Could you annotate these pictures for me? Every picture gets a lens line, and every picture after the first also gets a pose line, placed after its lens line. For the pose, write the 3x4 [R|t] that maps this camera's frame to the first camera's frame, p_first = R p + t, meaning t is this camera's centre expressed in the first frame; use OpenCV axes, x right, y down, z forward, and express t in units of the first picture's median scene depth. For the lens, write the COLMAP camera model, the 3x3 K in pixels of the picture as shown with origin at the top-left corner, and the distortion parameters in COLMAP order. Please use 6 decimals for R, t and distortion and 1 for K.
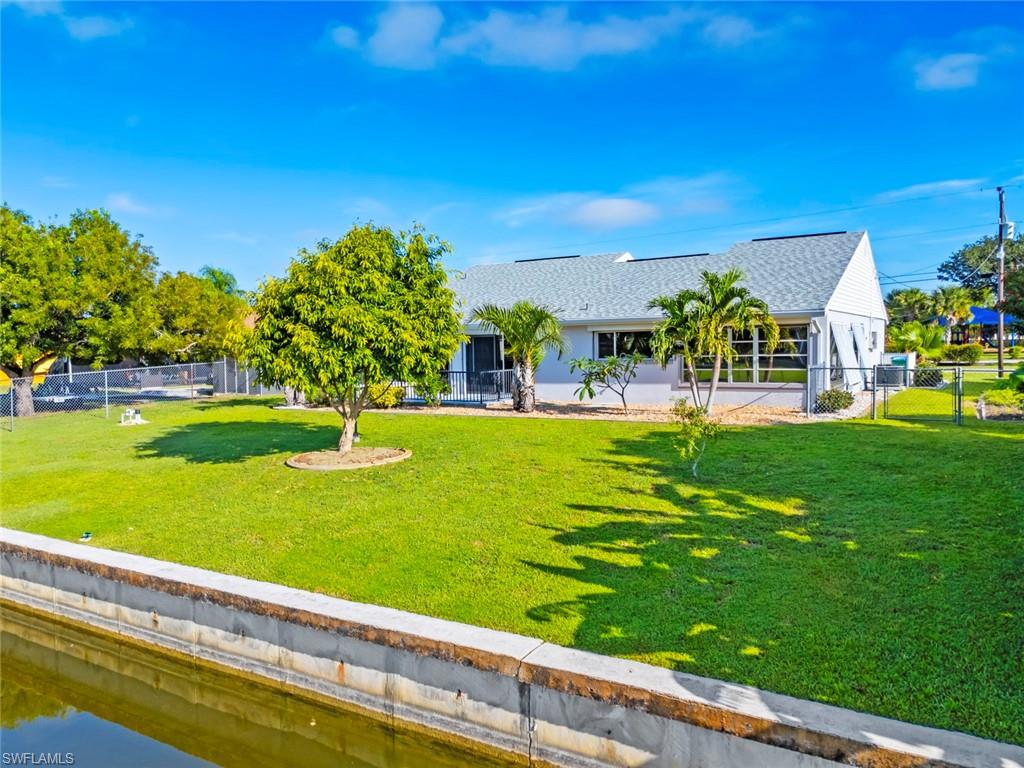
lens RADIAL K [[754.4, 0, 516.1], [0, 754.4, 382.4], [0, 0, 1]] dist [0.072186, -0.071035]
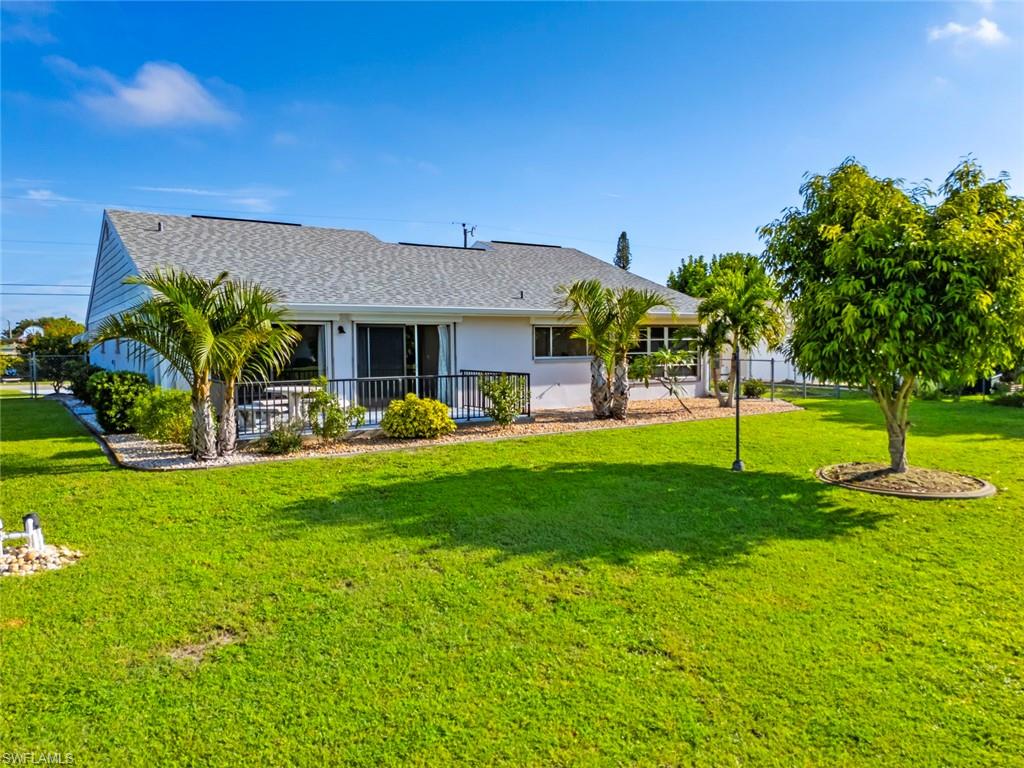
lens RADIAL K [[754.4, 0, 516.1], [0, 754.4, 382.4], [0, 0, 1]] dist [0.072186, -0.071035]
pose [[0.433032, -0.028207, 0.900937, -1.761824], [0.050393, 0.998705, 0.007047, -0.025521], [-0.899969, 0.042349, 0.433892, 1.735682]]
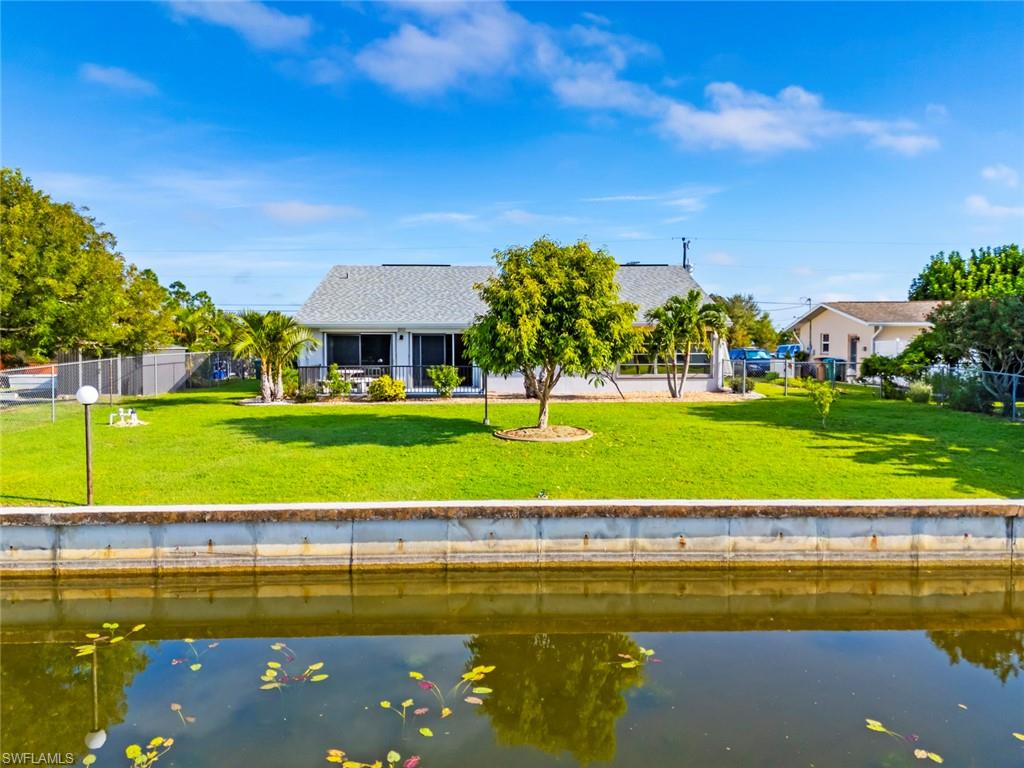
lens RADIAL K [[754.4, 0, 516.1], [0, 754.4, 382.4], [0, 0, 1]] dist [0.072186, -0.071035]
pose [[0.841838, -0.009278, 0.539650, -1.528879], [0.014095, 0.999889, -0.004796, 0.041825], [-0.539546, 0.011643, 0.841876, 0.060385]]
